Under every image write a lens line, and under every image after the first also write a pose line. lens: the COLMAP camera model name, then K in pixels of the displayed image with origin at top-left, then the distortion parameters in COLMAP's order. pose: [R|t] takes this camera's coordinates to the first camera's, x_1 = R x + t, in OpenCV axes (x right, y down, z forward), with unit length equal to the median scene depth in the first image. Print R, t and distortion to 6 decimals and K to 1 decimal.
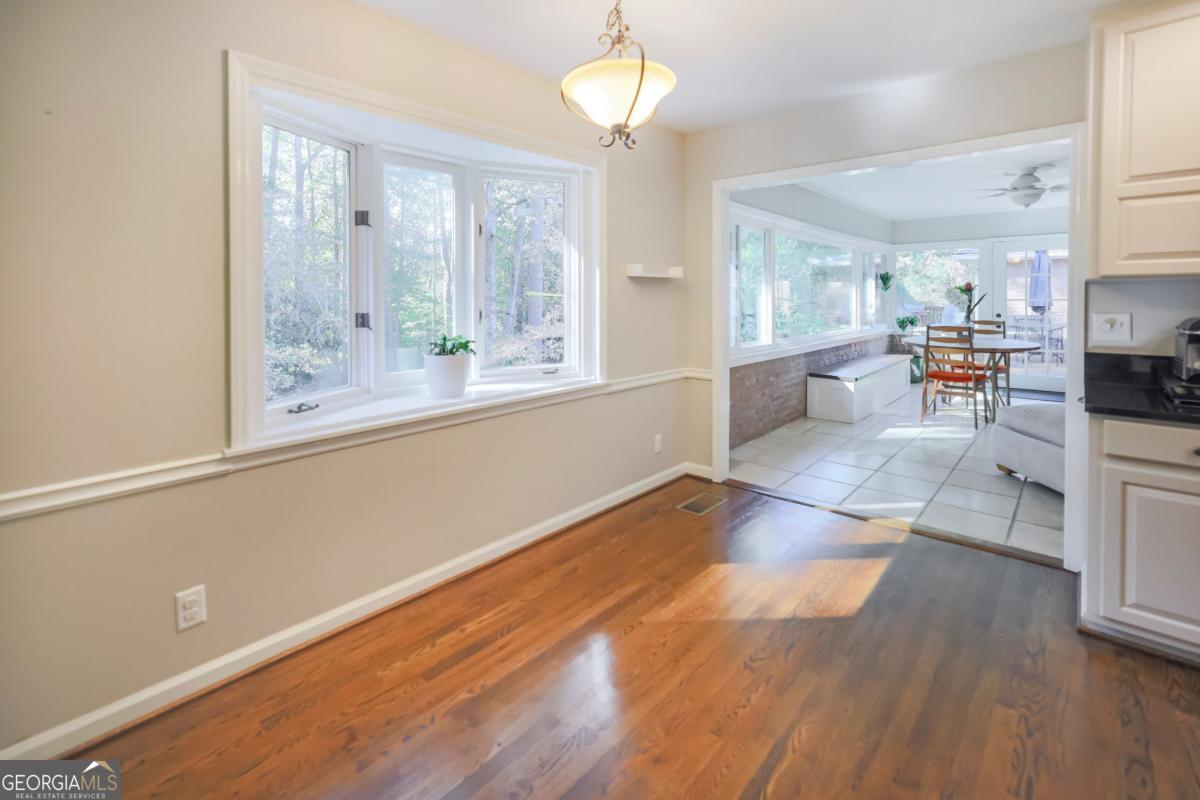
lens RADIAL K [[543.5, 0, 597.2], [0, 543.5, 302.1], [0, 0, 1]] dist [-0.000150, -0.000140]
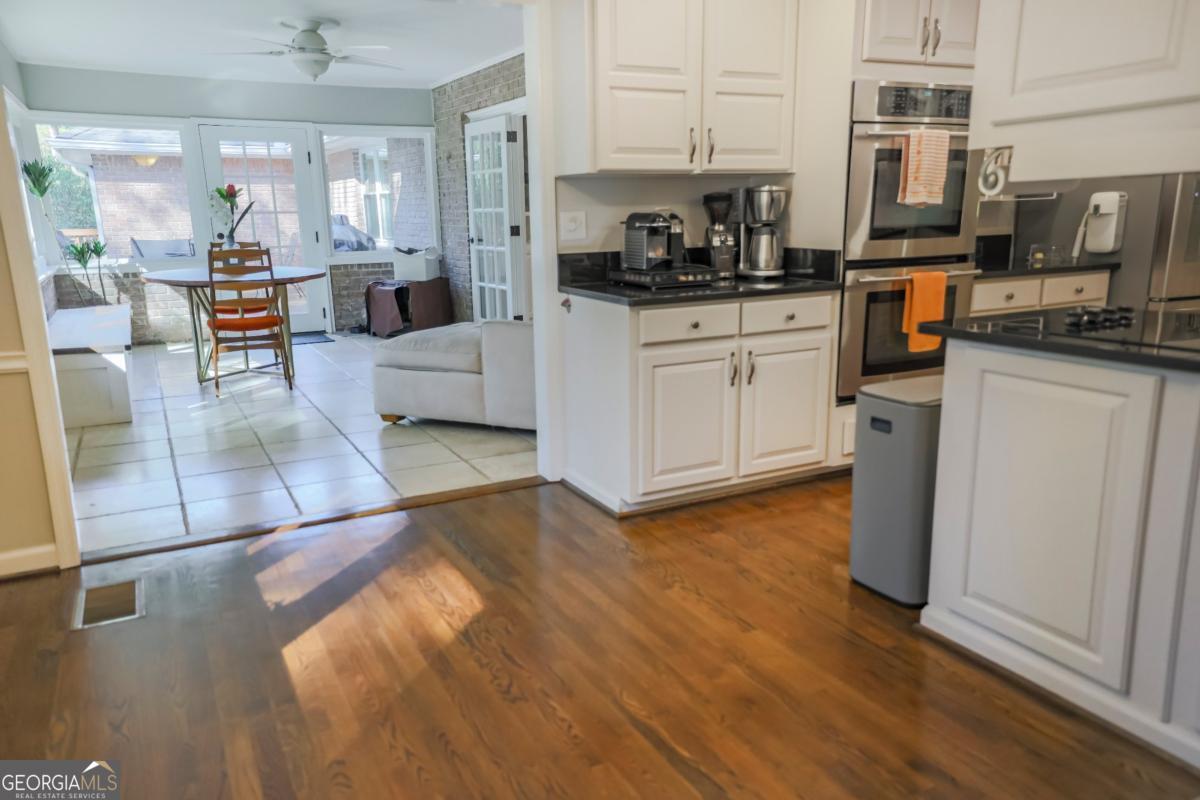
lens RADIAL K [[872.6, 0, 600.0], [0, 872.6, 400.0], [0, 0, 1]] dist [0.085564, 0.001526]
pose [[0.358703, -0.202735, 0.911170, -0.577990], [0.029500, 0.978104, 0.206015, 0.032057], [-0.932986, -0.047019, 0.356829, 0.416467]]
